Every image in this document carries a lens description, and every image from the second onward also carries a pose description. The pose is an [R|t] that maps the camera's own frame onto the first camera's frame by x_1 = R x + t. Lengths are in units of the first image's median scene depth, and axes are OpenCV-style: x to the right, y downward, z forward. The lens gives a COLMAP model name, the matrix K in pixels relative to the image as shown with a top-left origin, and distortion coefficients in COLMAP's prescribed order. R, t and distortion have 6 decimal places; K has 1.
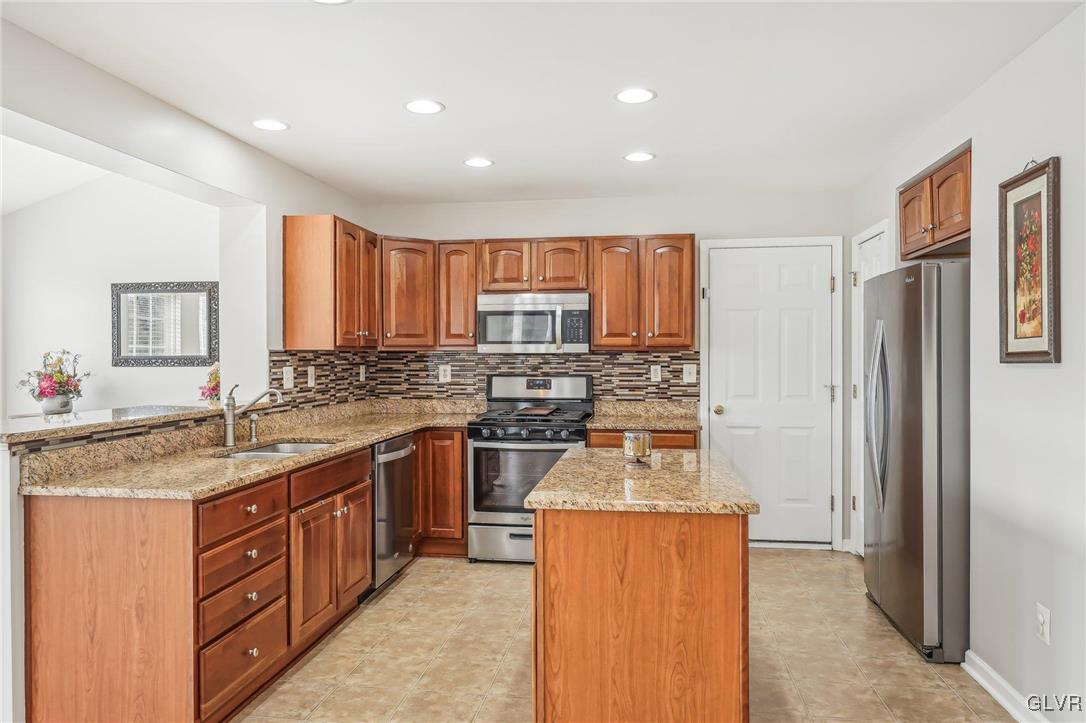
lens RADIAL K [[734.5, 0, 546.8], [0, 734.5, 358.8], [0, 0, 1]] dist [0.013143, 0.002479]
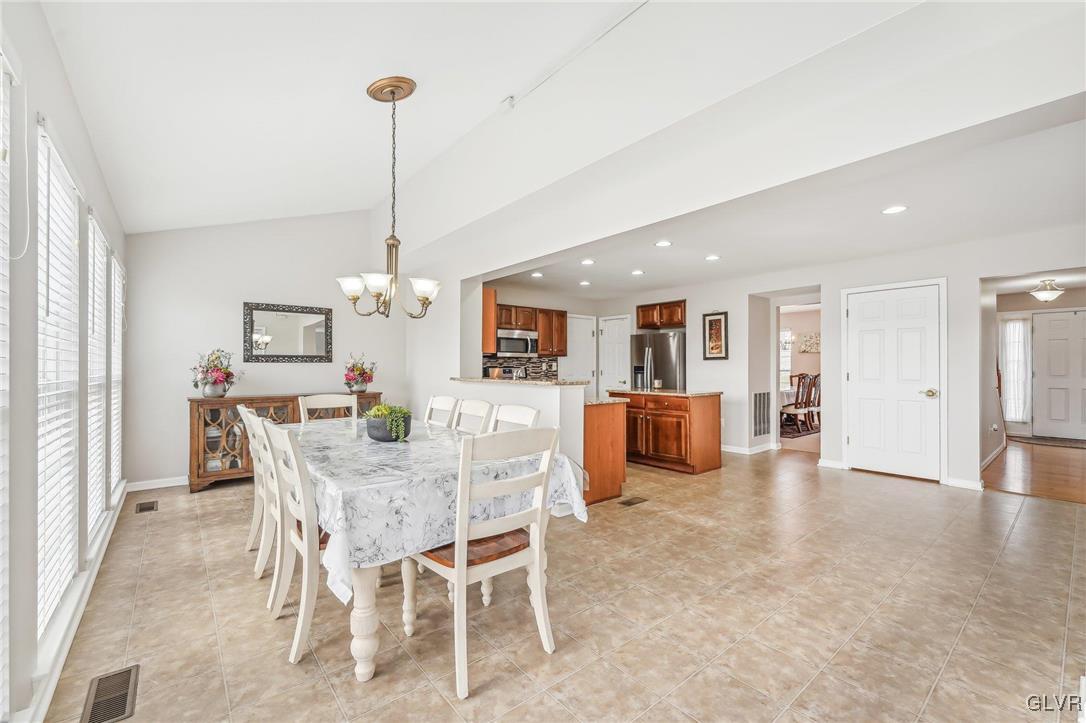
lens RADIAL K [[445.0, 0, 538.3], [0, 445.0, 363.7], [0, 0, 1]] dist [0.002003, -0.000431]
pose [[0.673407, 0.006612, 0.739243, -0.975415], [0.002214, 0.999937, -0.010962, 0.028103], [-0.739269, 0.009019, 0.673350, 0.036665]]
